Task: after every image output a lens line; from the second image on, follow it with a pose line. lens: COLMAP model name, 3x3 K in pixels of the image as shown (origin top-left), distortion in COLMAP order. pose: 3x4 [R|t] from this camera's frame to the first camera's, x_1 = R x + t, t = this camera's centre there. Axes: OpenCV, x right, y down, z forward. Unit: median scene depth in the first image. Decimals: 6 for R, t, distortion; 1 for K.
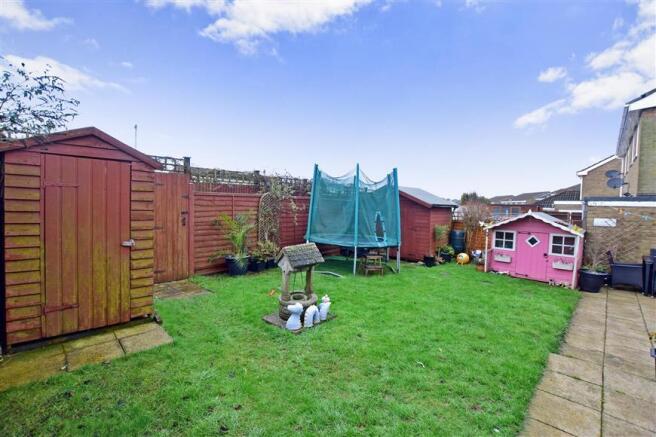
lens RADIAL K [[285.8, 0, 328.3], [0, 285.8, 217.0], [0, 0, 1]] dist [-0.018175, -0.000559]
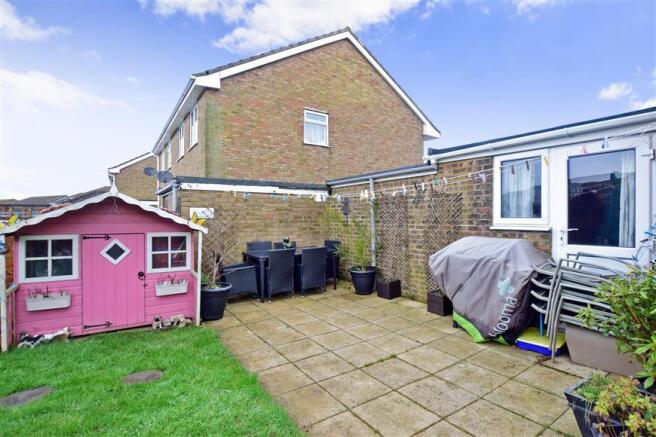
lens RADIAL K [[319.2, 0, 328.8], [0, 319.2, 219.8], [0, 0, 1]] dist [-0.013935, -0.001287]
pose [[0.208309, -0.027780, 0.977669, 0.254200], [0.047492, 0.998705, 0.018259, 0.036471], [-0.976909, 0.042628, 0.209358, 0.506552]]
